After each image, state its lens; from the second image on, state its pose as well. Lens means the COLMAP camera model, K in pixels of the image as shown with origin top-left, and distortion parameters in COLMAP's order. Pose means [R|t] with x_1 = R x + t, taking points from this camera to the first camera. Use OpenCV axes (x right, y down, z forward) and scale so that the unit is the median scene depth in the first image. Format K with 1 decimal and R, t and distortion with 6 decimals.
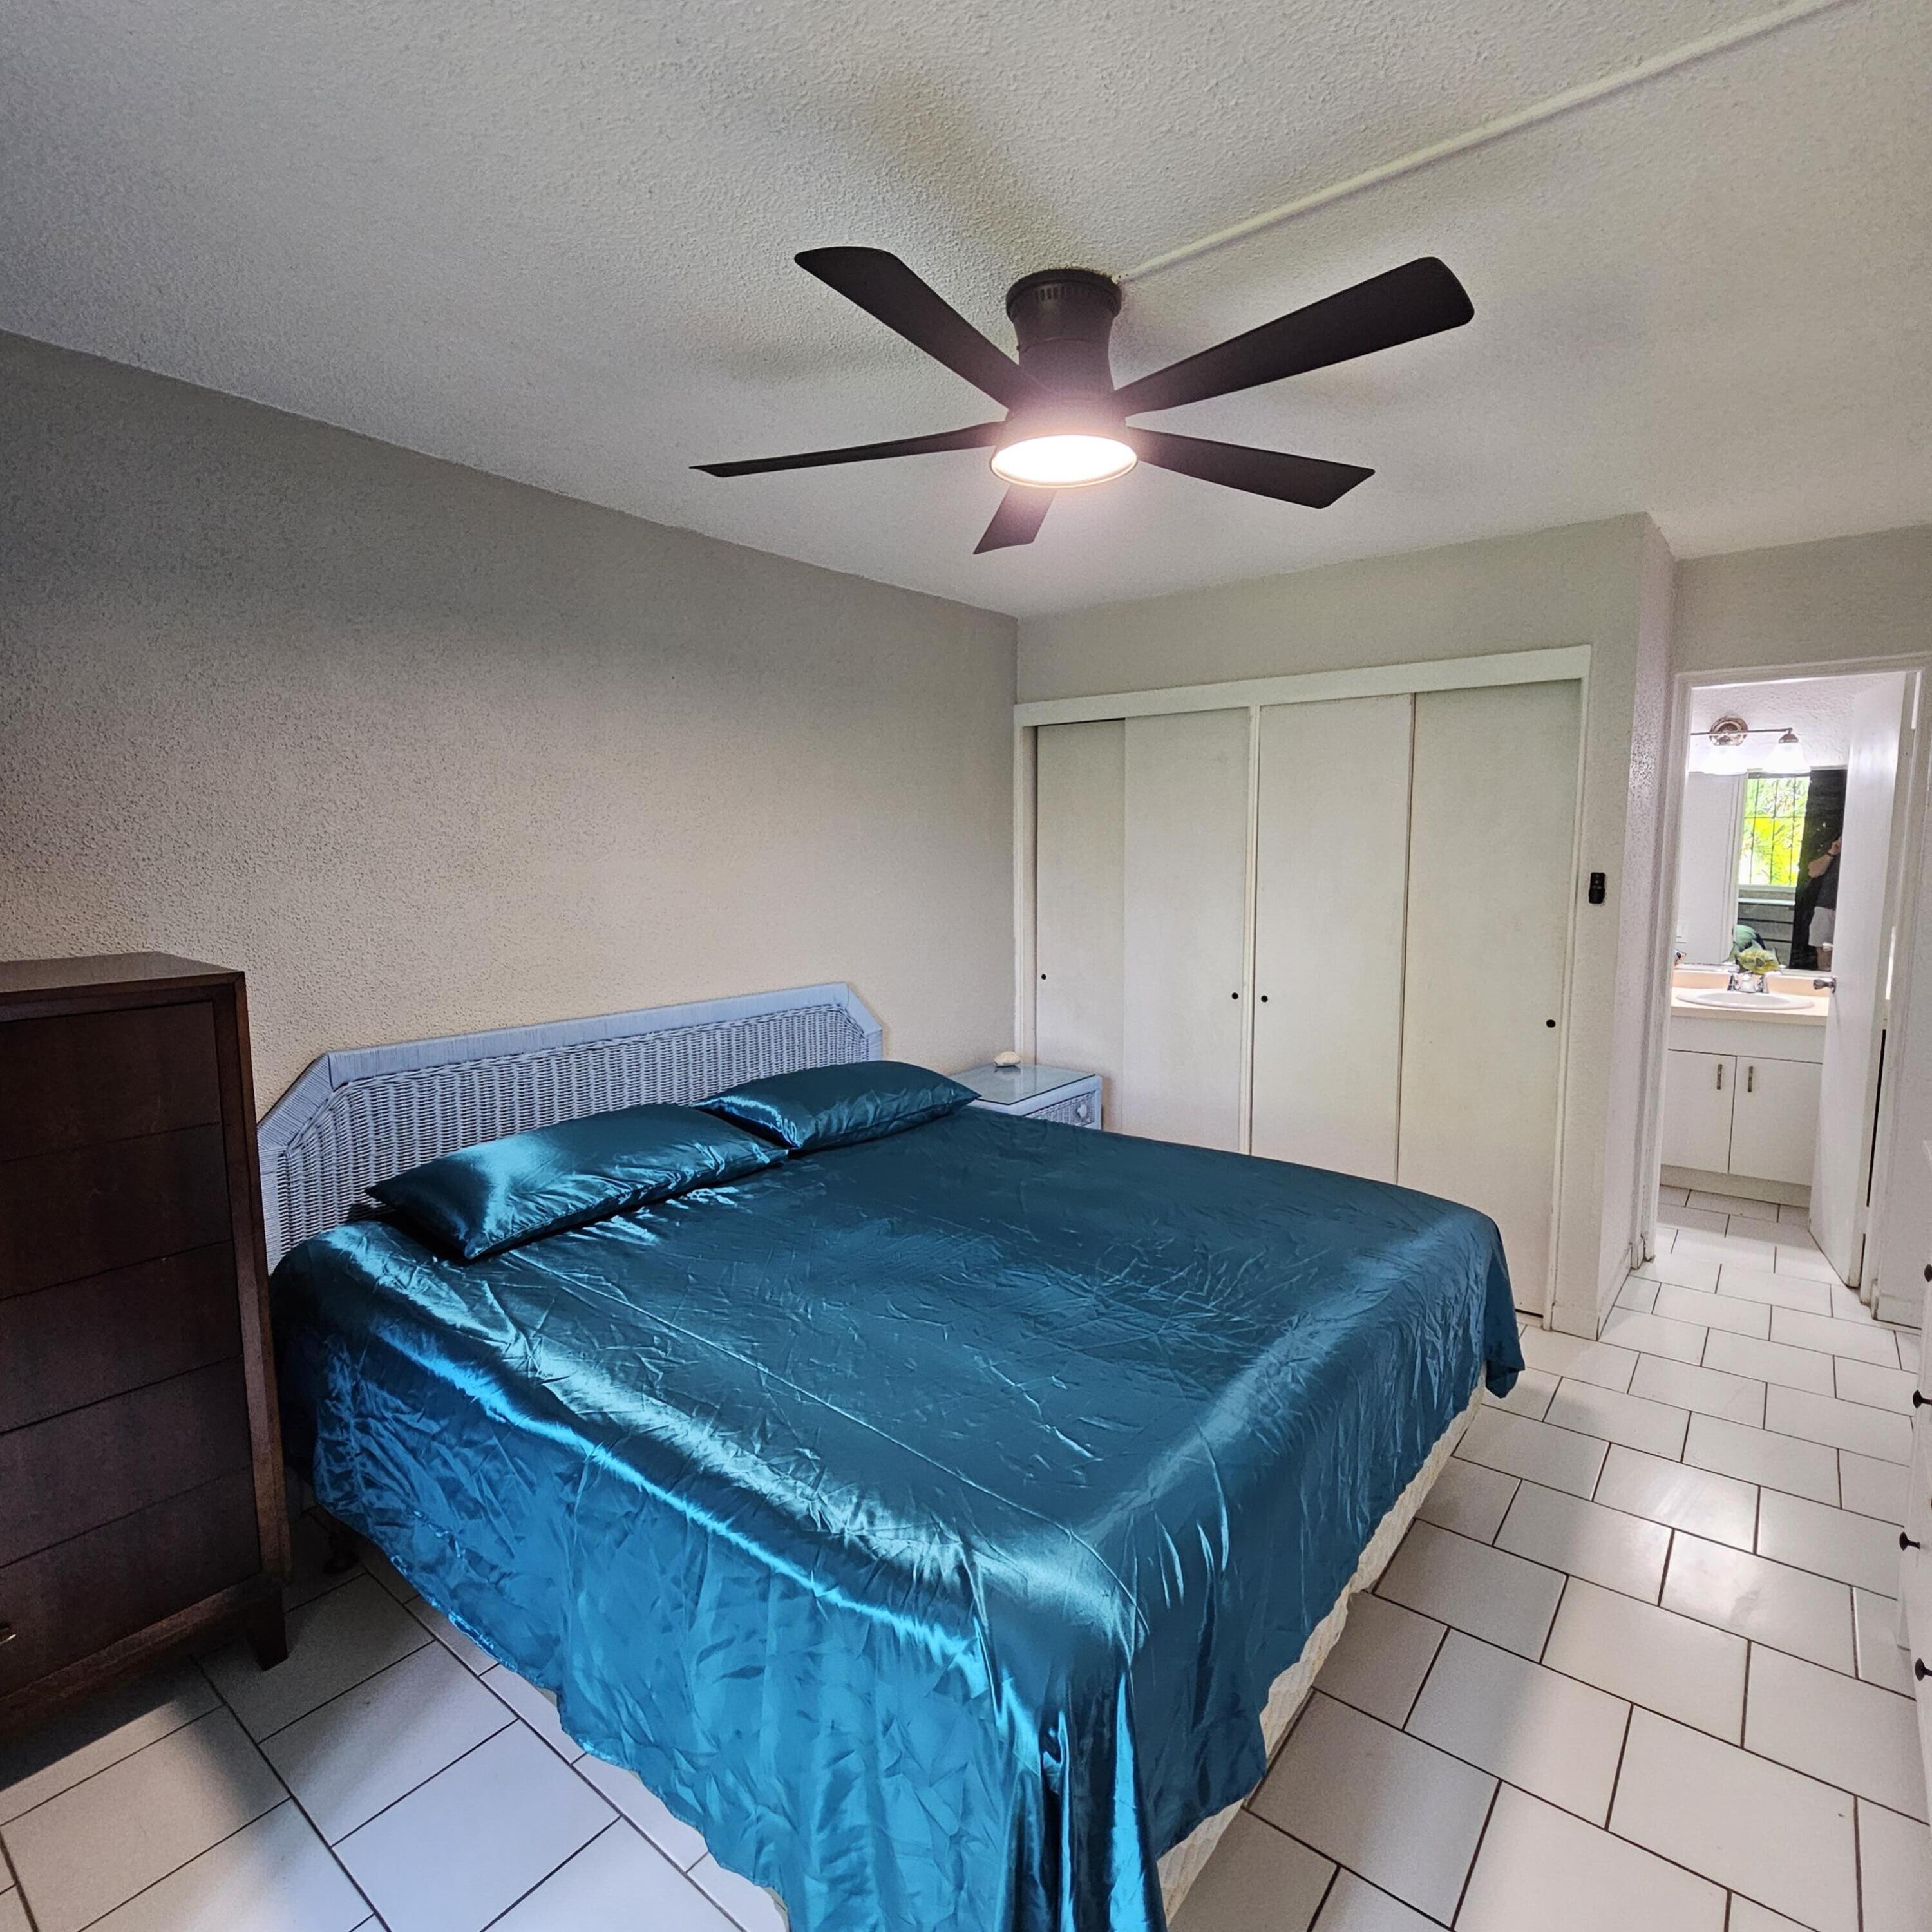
lens RADIAL K [[1057.9, 0, 972.9], [0, 1057.9, 965.3], [0, 0, 1]] dist [-0.001888, 0.000795]
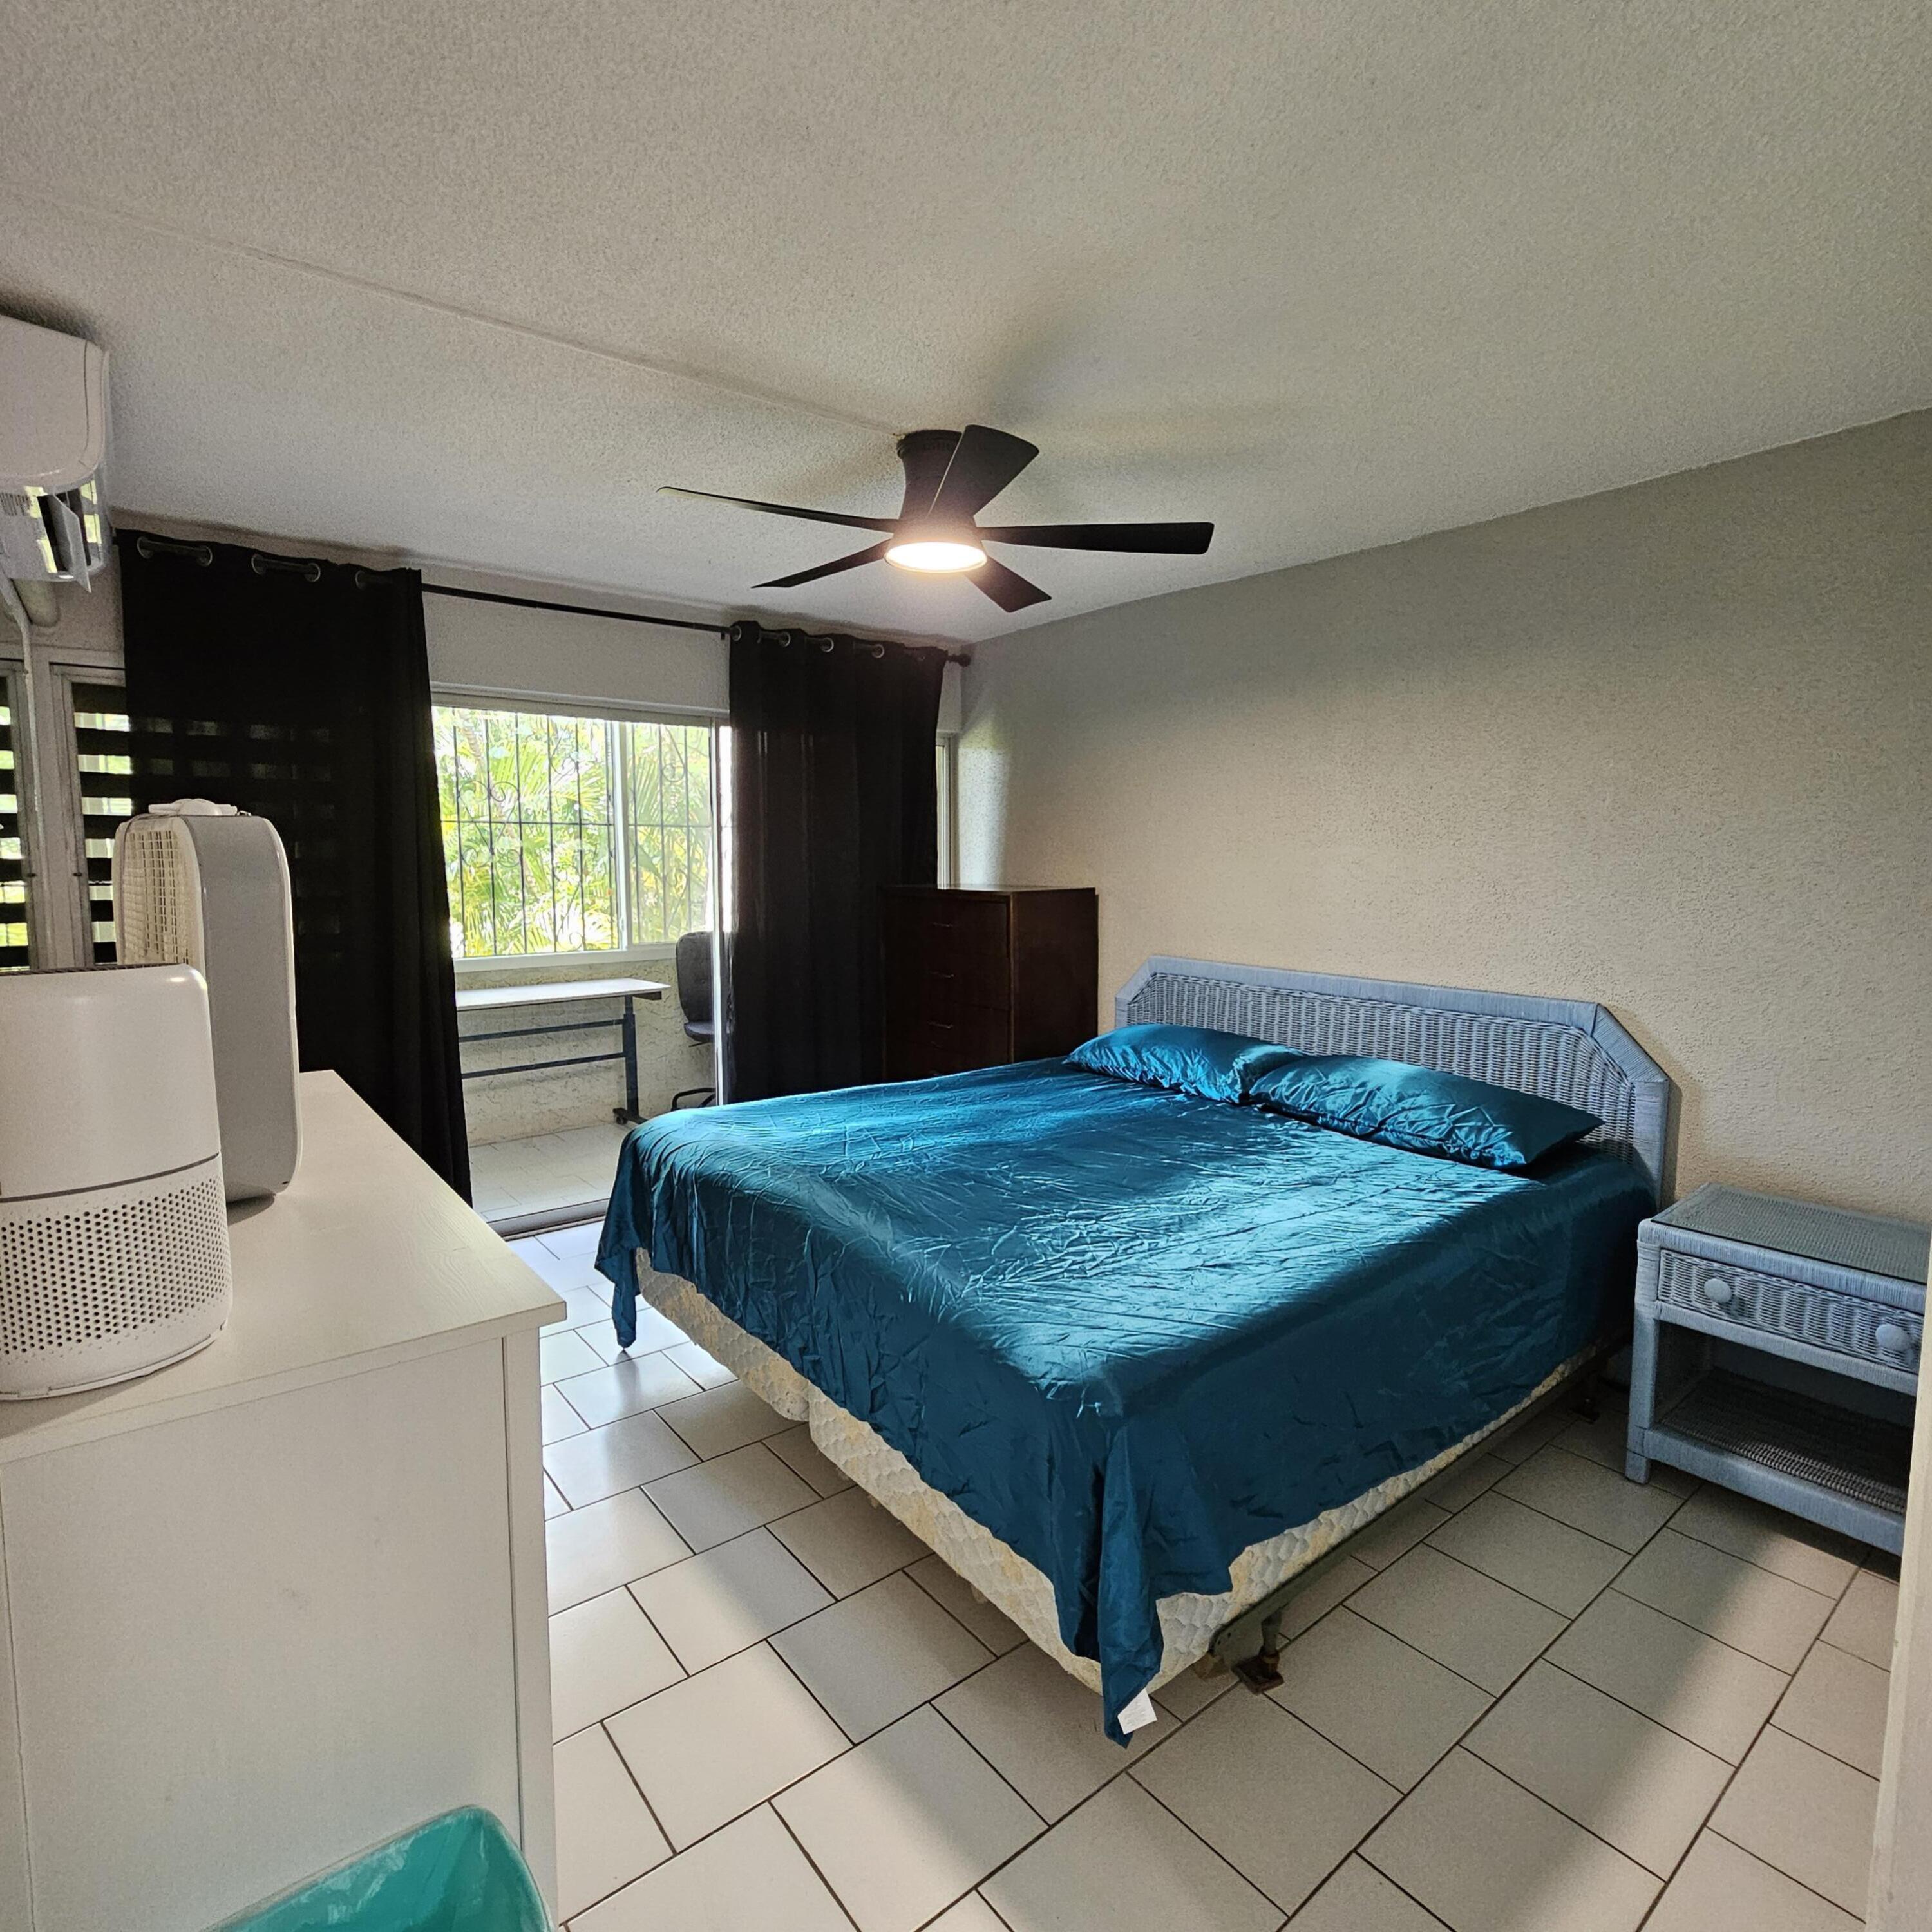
lens RADIAL K [[1057.9, 0, 972.8], [0, 1057.9, 962.5], [0, 0, 1]] dist [-0.001888, 0.000795]
pose [[-0.223898, 0.104228, -0.969023, 0.997214], [-0.112317, 0.984881, 0.131885, -0.088378], [0.968119, 0.138367, -0.208806, 0.934500]]
